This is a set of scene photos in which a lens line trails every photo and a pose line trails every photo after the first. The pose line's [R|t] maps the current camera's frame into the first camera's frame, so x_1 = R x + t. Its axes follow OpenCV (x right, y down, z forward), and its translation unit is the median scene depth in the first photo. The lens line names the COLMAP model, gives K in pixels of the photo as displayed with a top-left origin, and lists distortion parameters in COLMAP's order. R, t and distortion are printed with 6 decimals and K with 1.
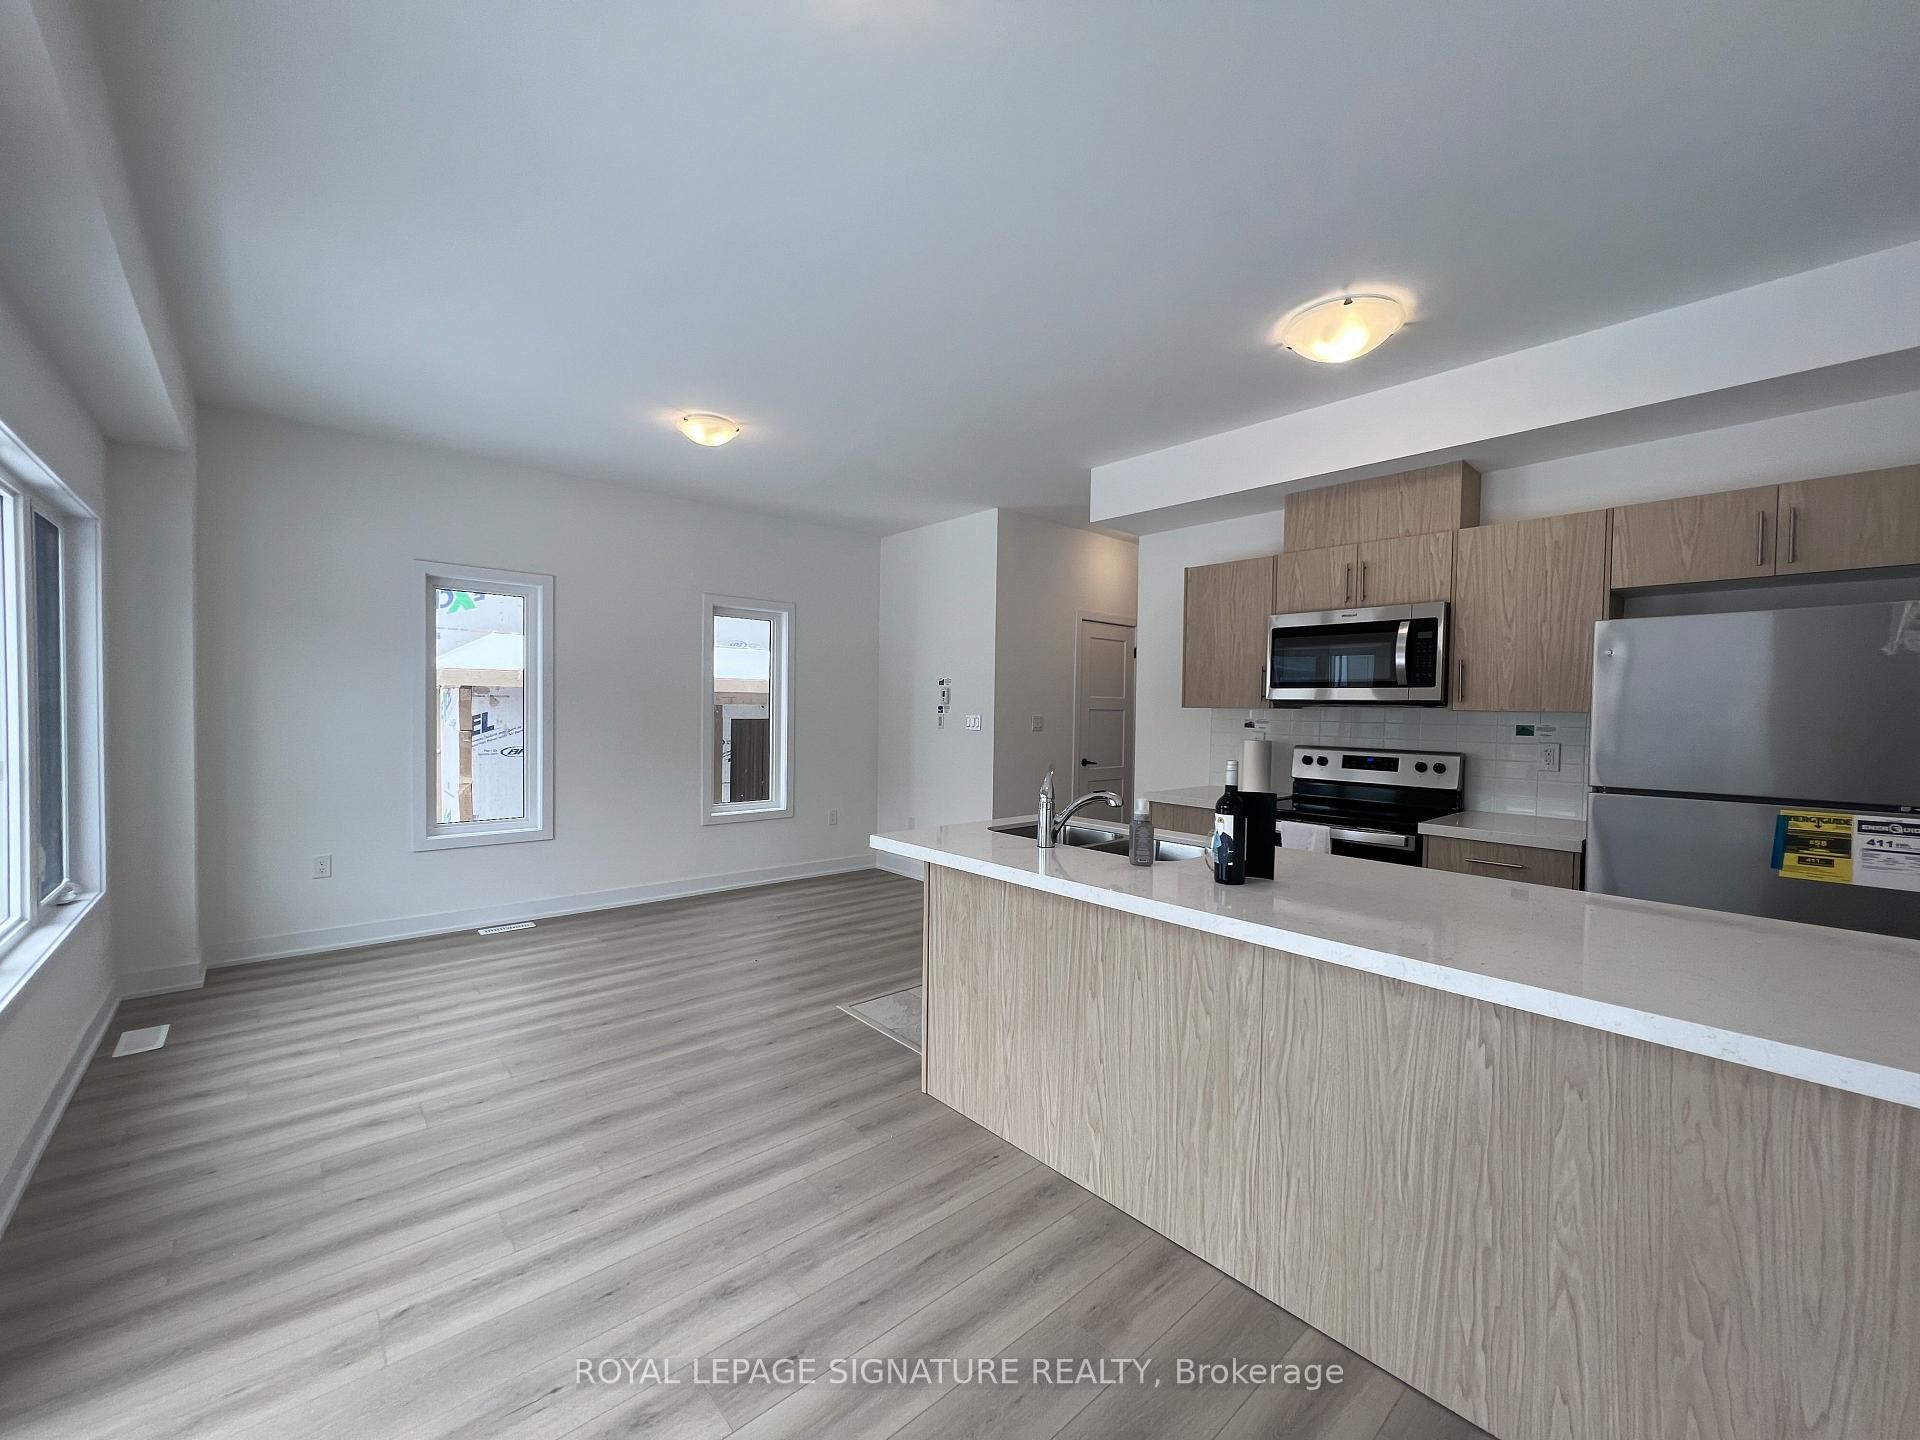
lens RADIAL K [[765.3, 0, 959.2], [0, 765.3, 730.5], [0, 0, 1]] dist [-0.000373, 0.000097]
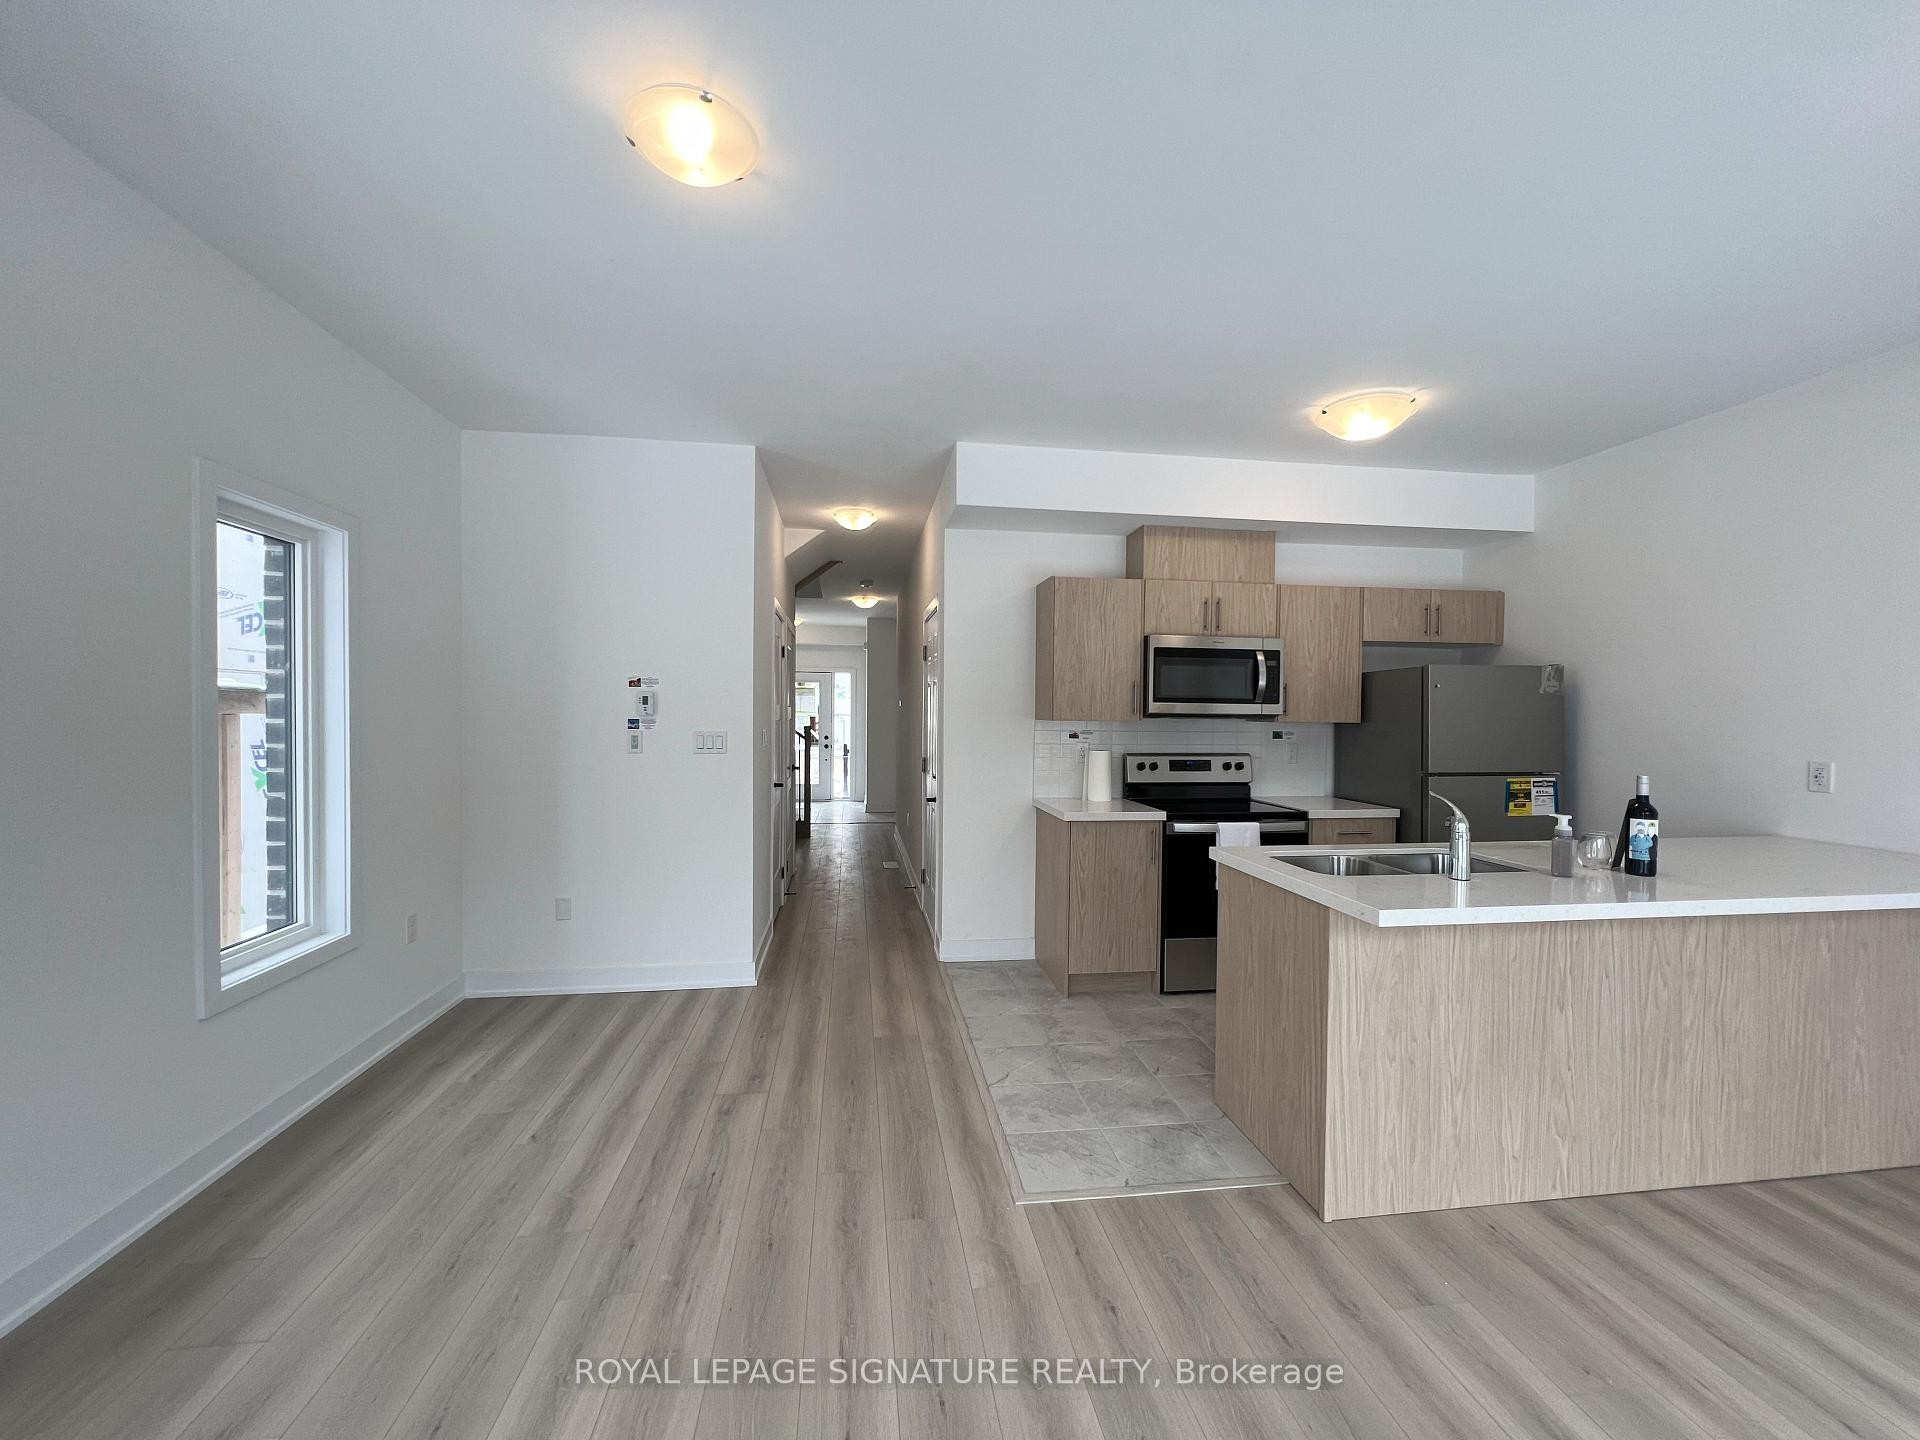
lens RADIAL K [[765.3, 0, 959.2], [0, 765.3, 730.5], [0, 0, 1]] dist [-0.000373, 0.000097]
pose [[0.556006, -0.027430, 0.830726, -0.920088], [0.025293, 0.999551, 0.016075, -0.056839], [-0.830793, 0.012074, 0.556450, 0.891844]]
